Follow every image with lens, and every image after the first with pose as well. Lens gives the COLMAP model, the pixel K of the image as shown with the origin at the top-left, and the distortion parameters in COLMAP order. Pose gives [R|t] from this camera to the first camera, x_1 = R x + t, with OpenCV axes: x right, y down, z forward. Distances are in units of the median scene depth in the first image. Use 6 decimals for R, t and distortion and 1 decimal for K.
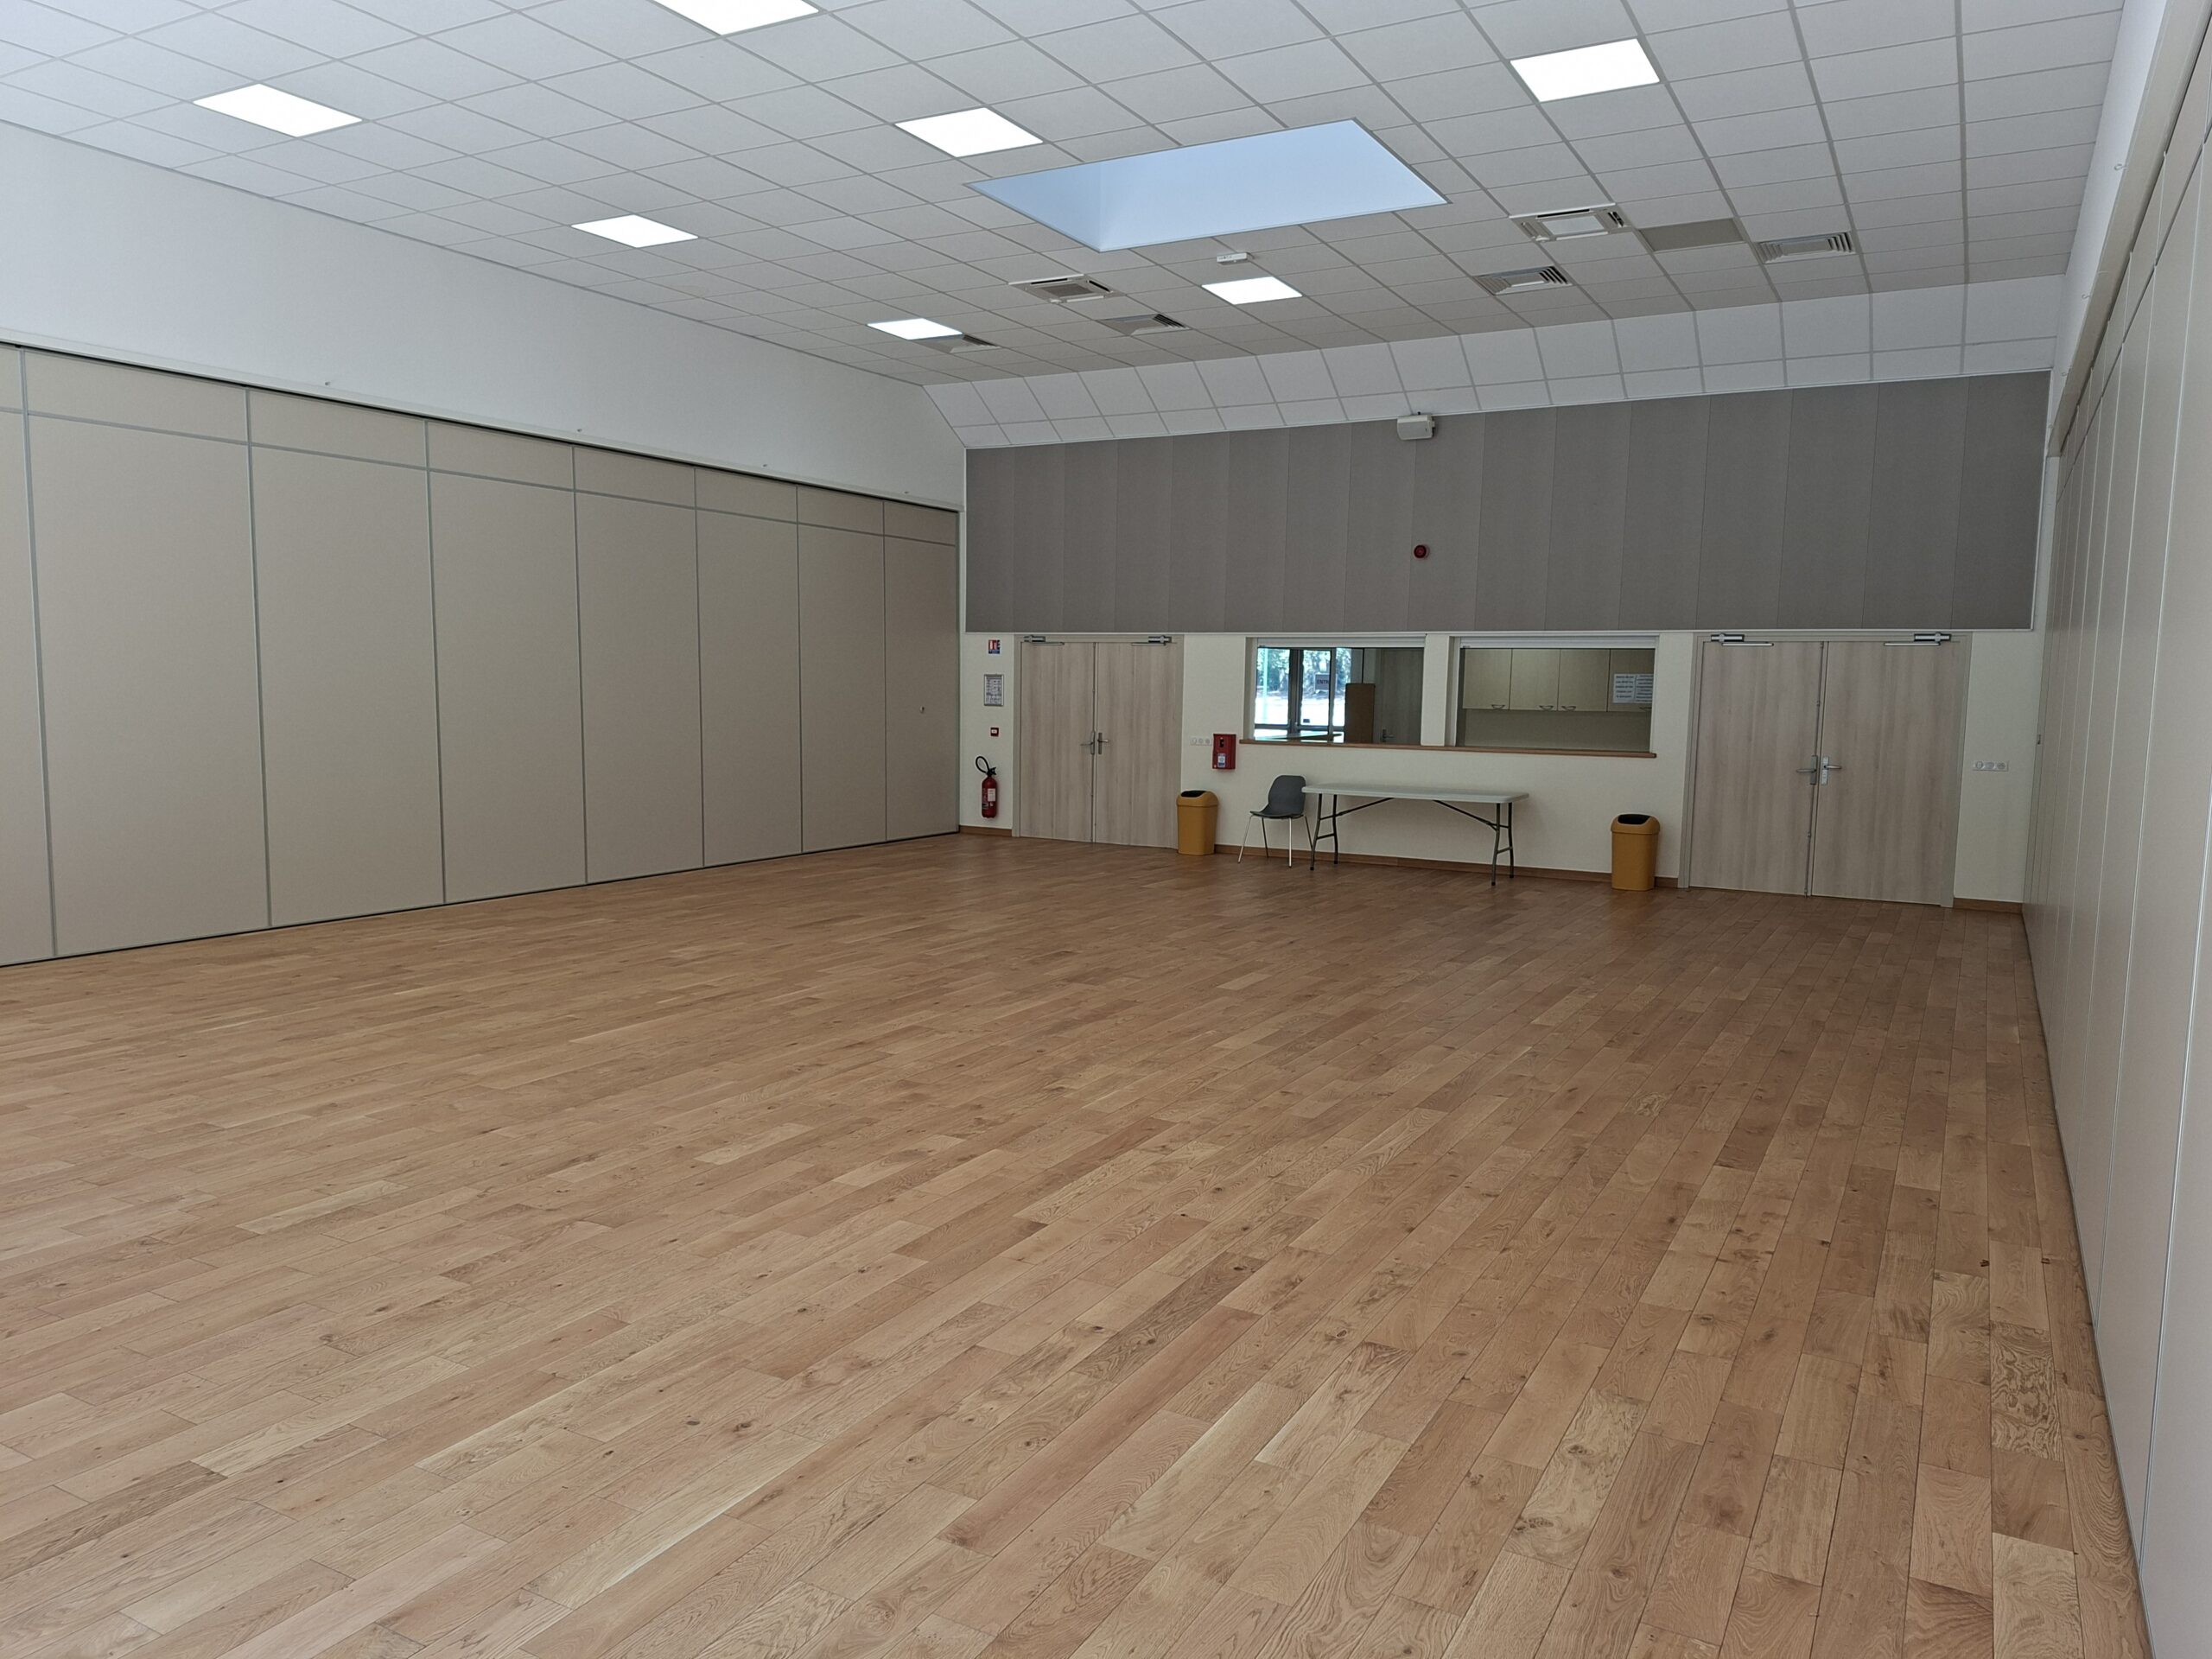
lens RADIAL K [[1539.5, 0, 1108.2], [0, 1539.5, 841.8], [0, 0, 1]] dist [0.098841, -0.111276]
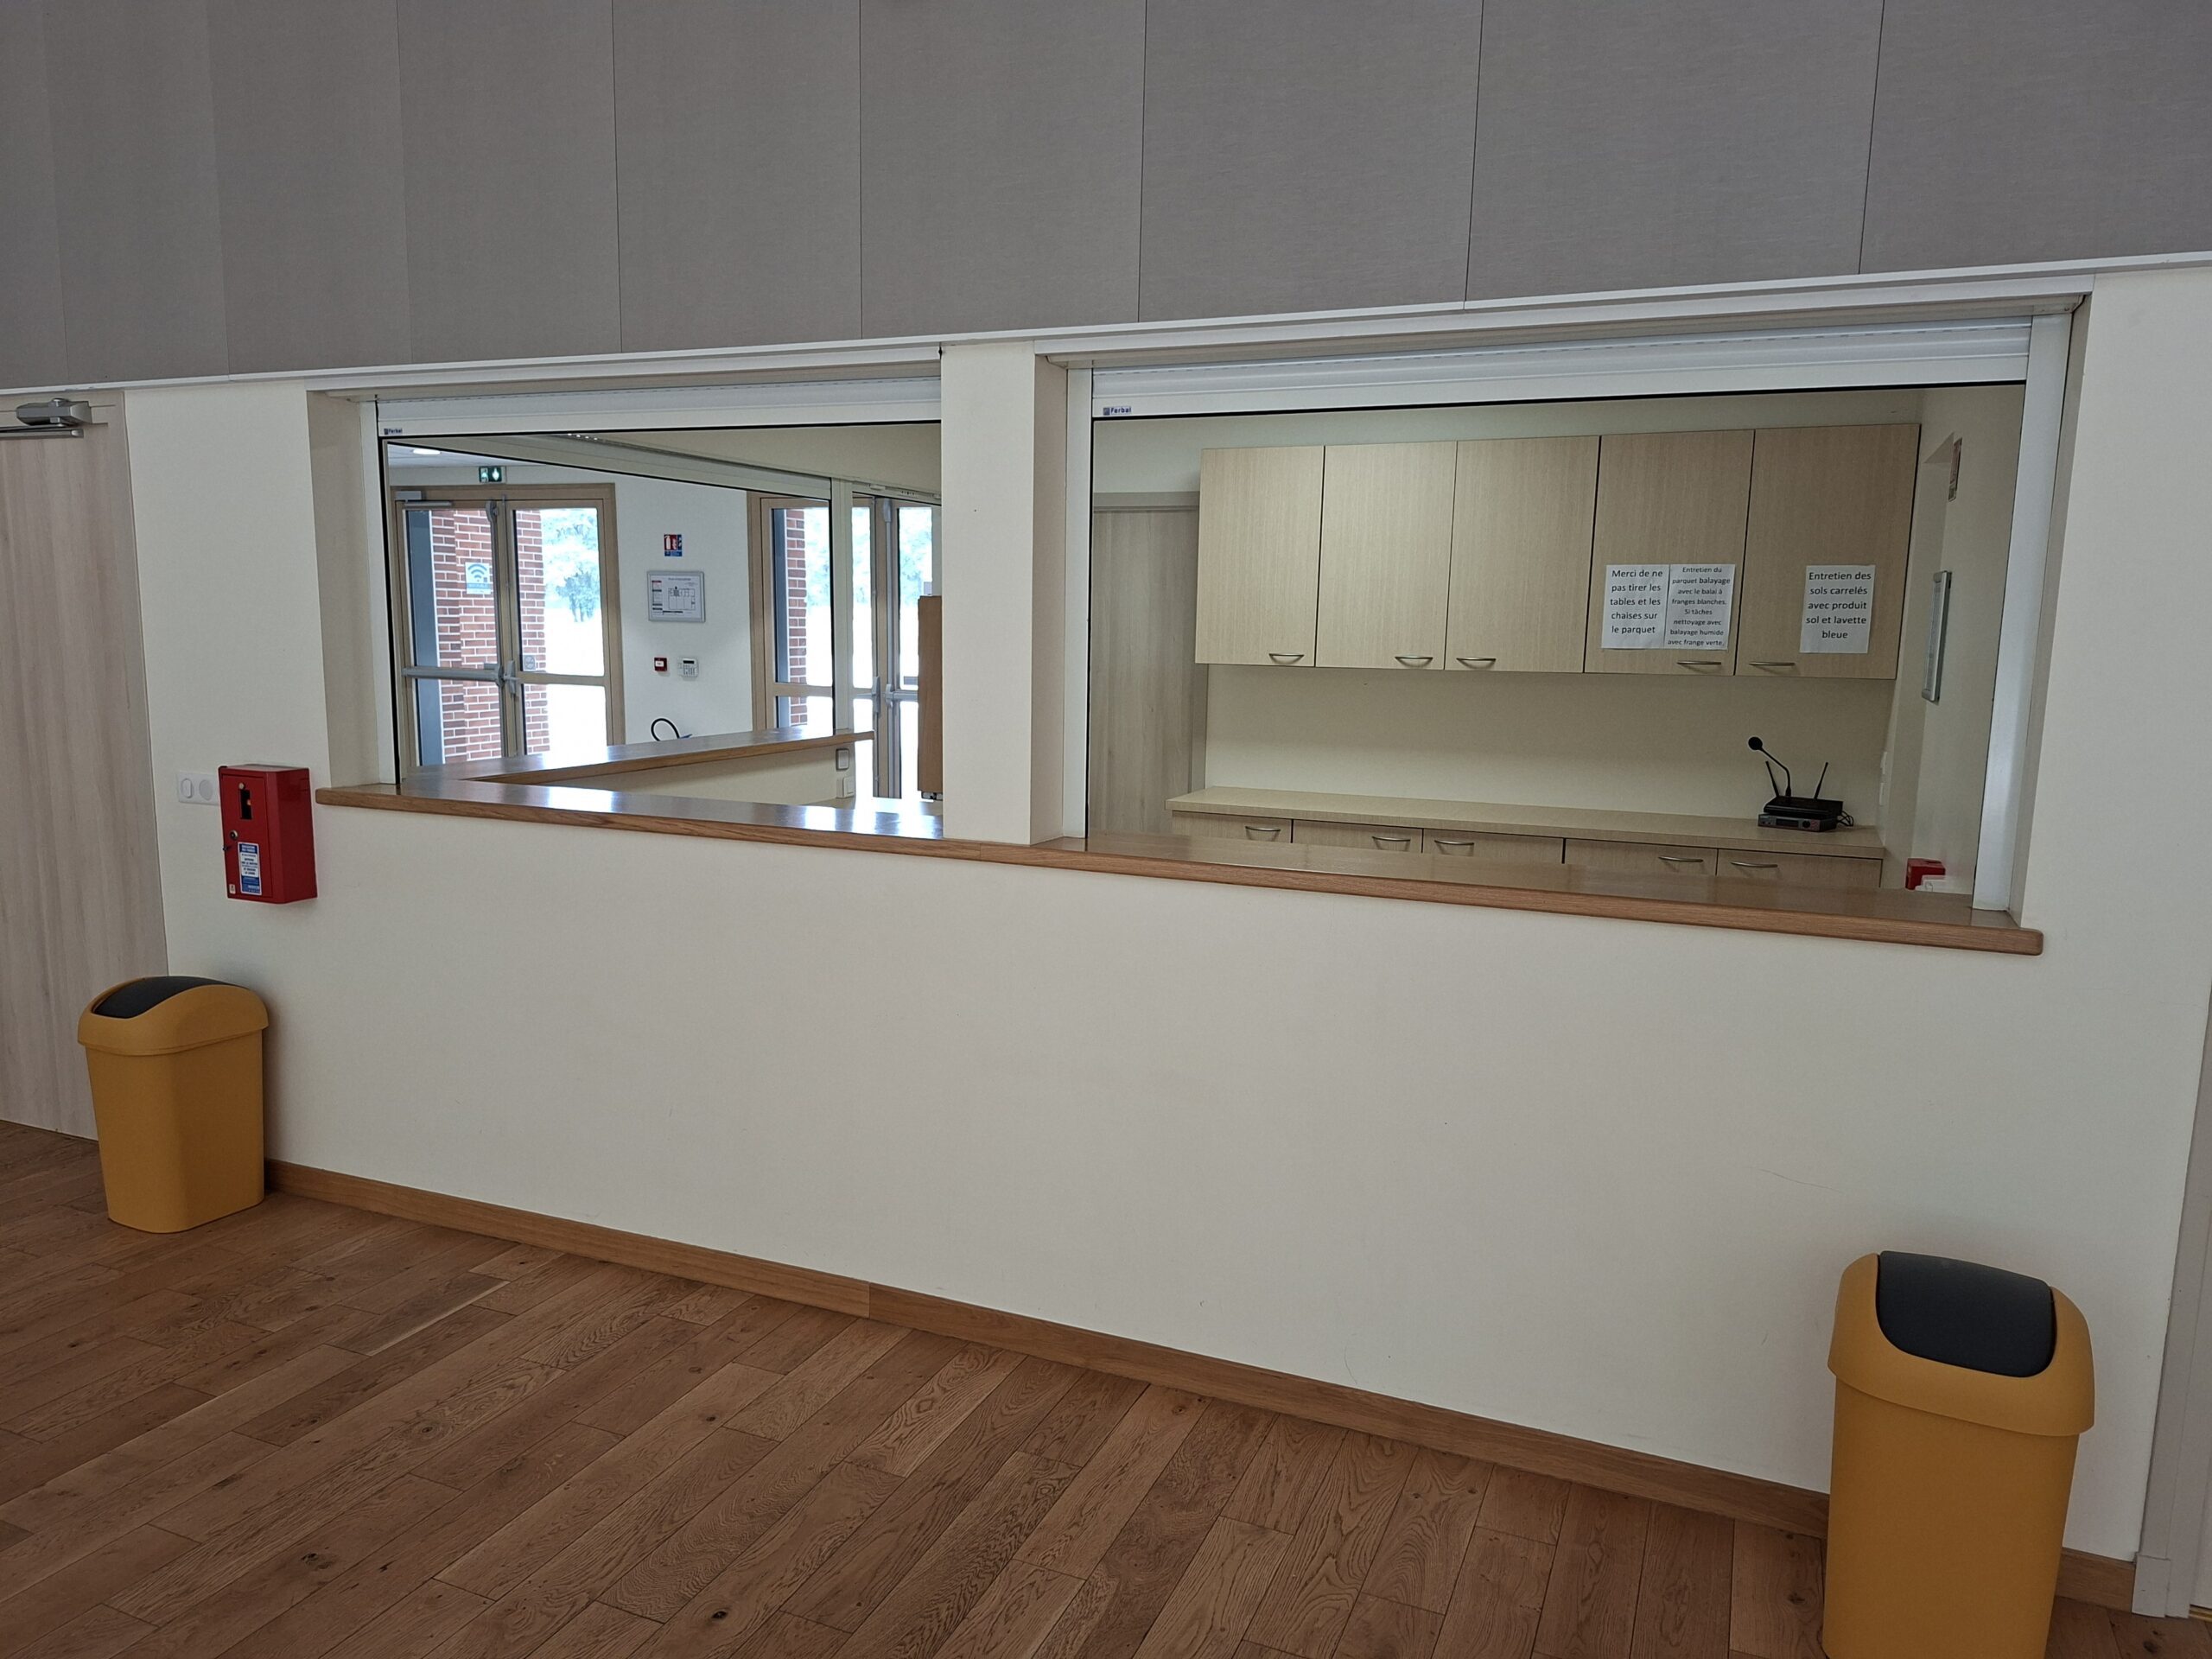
lens RADIAL K [[1539.5, 0, 1108.2], [0, 1539.5, 841.8], [0, 0, 1]] dist [0.098841, -0.111276]
pose [[0.993905, -0.016227, 0.109039, 0.190478], [0.011699, 0.999048, 0.042034, -0.067241], [-0.109618, -0.040502, 0.993148, 0.720369]]
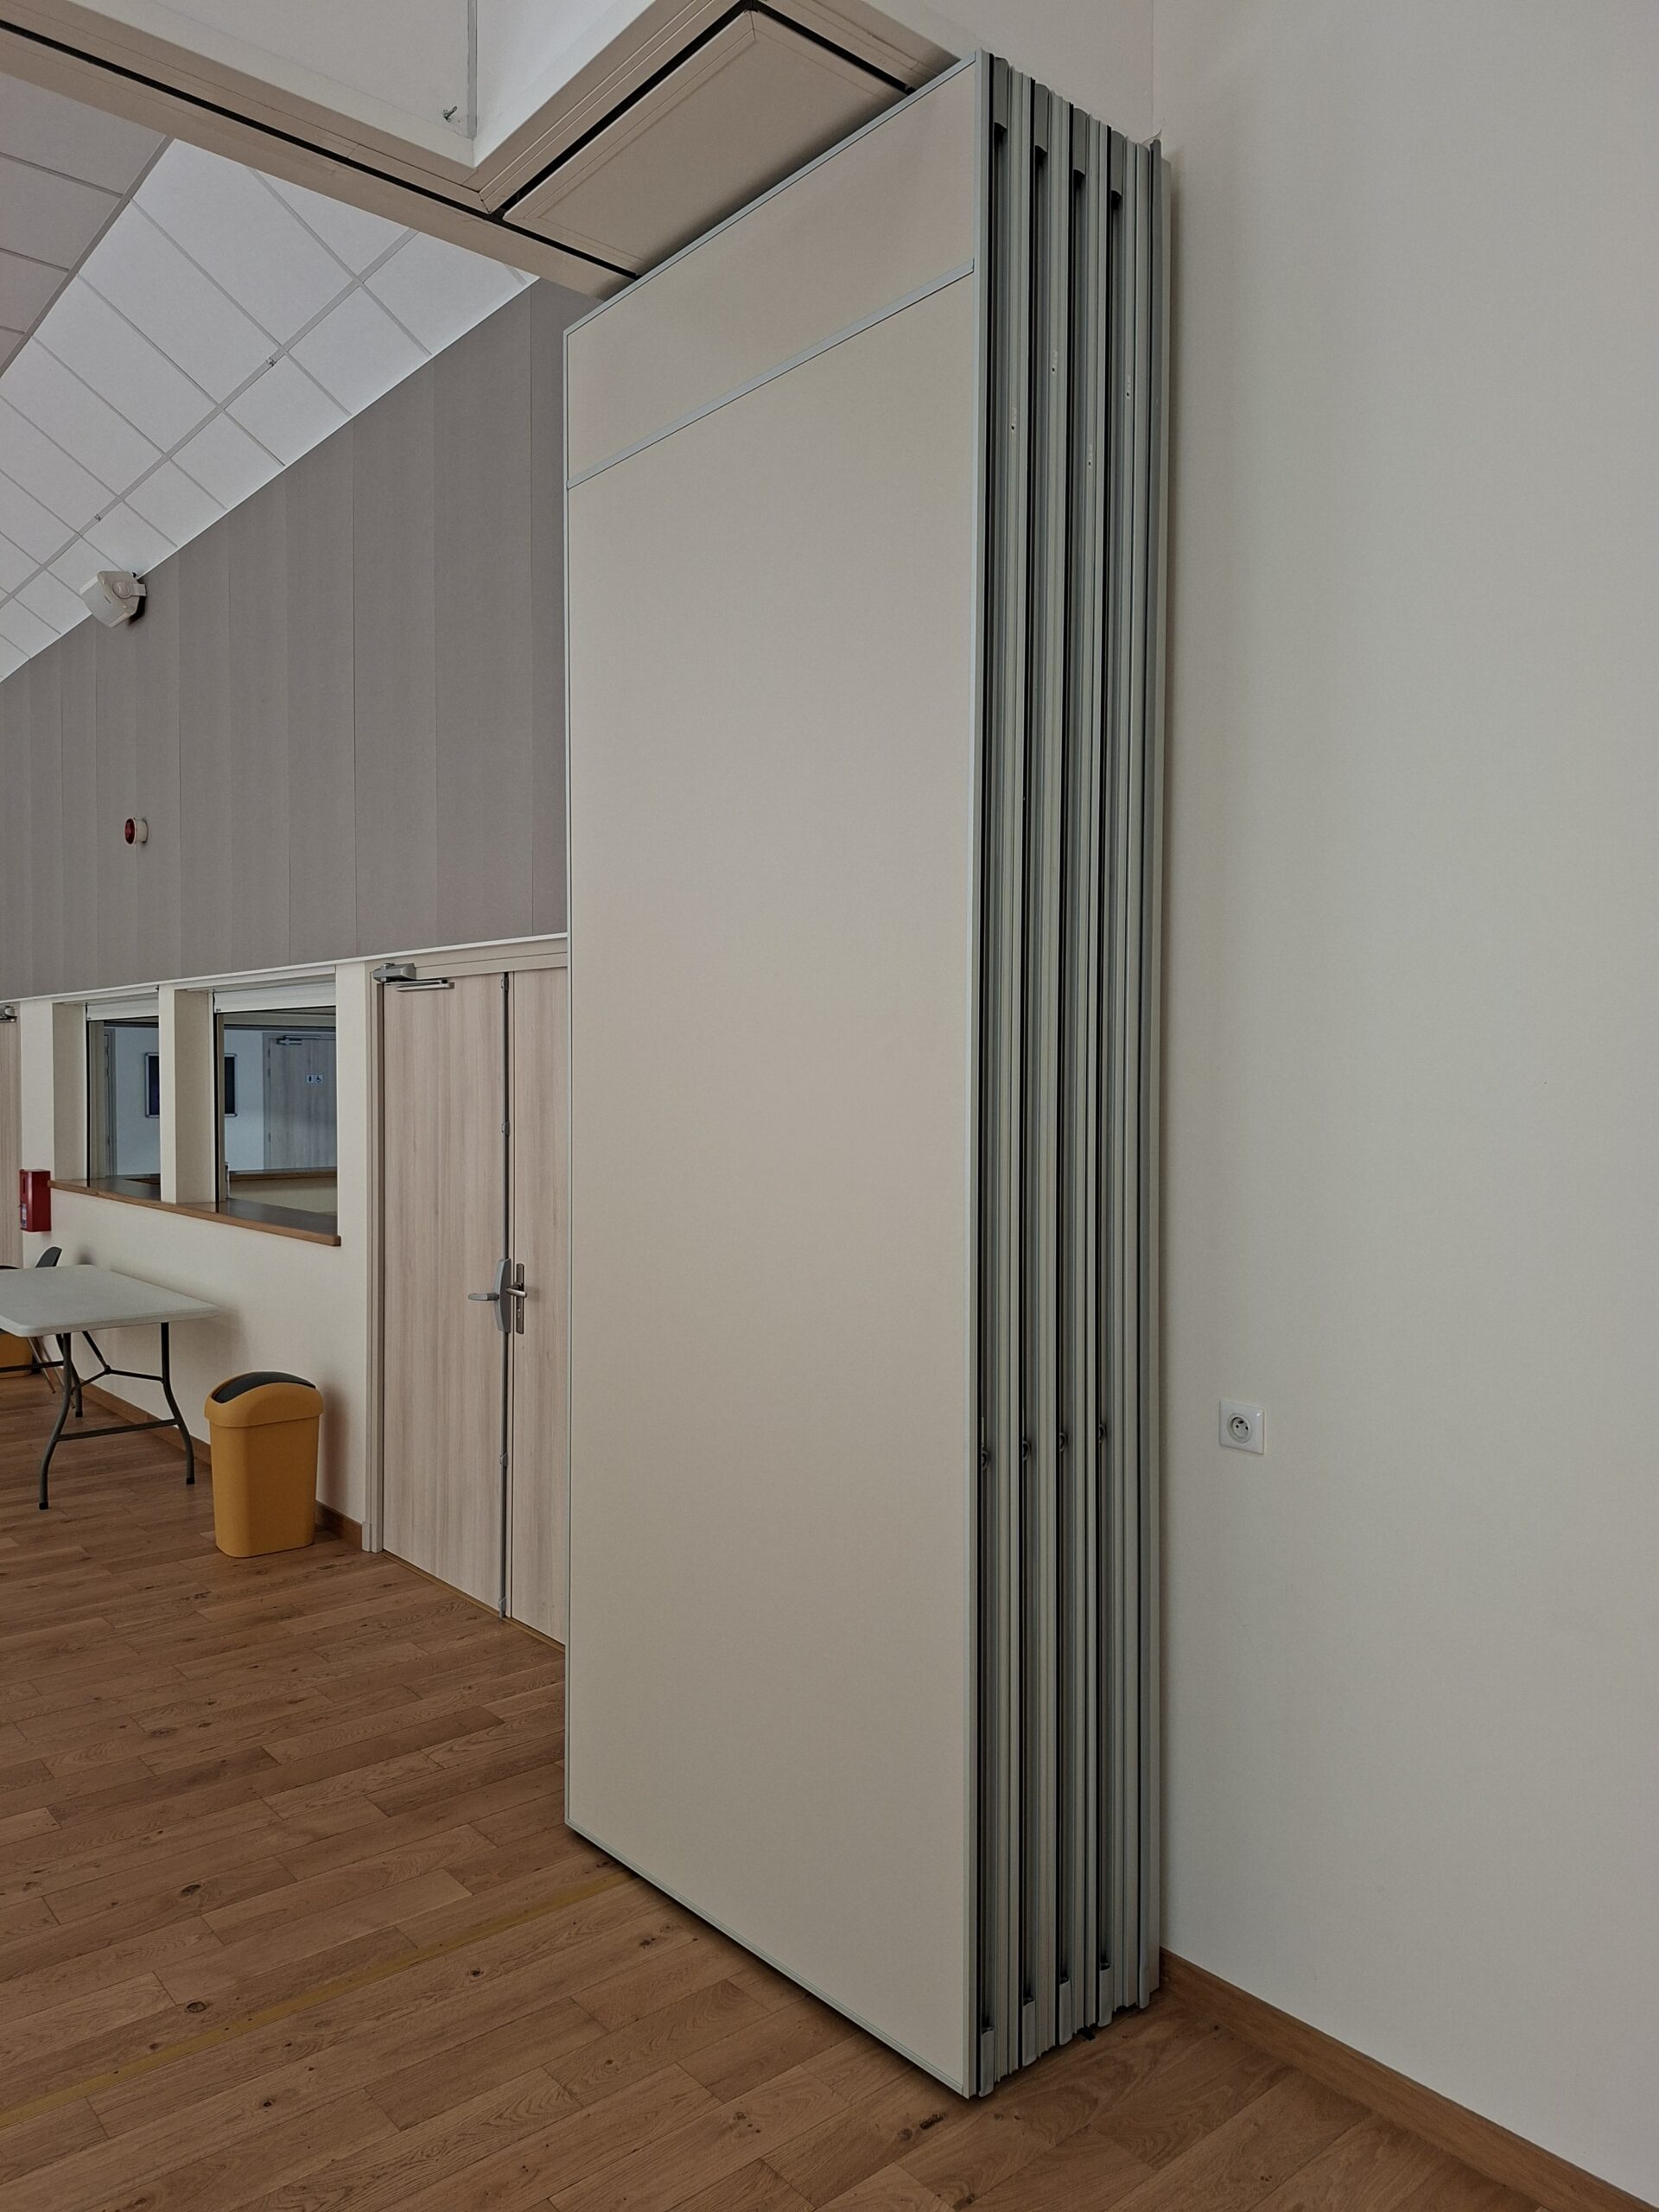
lens RADIAL K [[1539.5, 0, 829.5], [0, 1539.5, 1106.0], [0, 0, 1]] dist [0.098841, -0.111276]
pose [[0.942834, 0.005856, -0.333212, 0.552708], [-0.040989, 0.994292, -0.098504, -0.048486], [0.330733, 0.106531, 0.937692, 0.547780]]
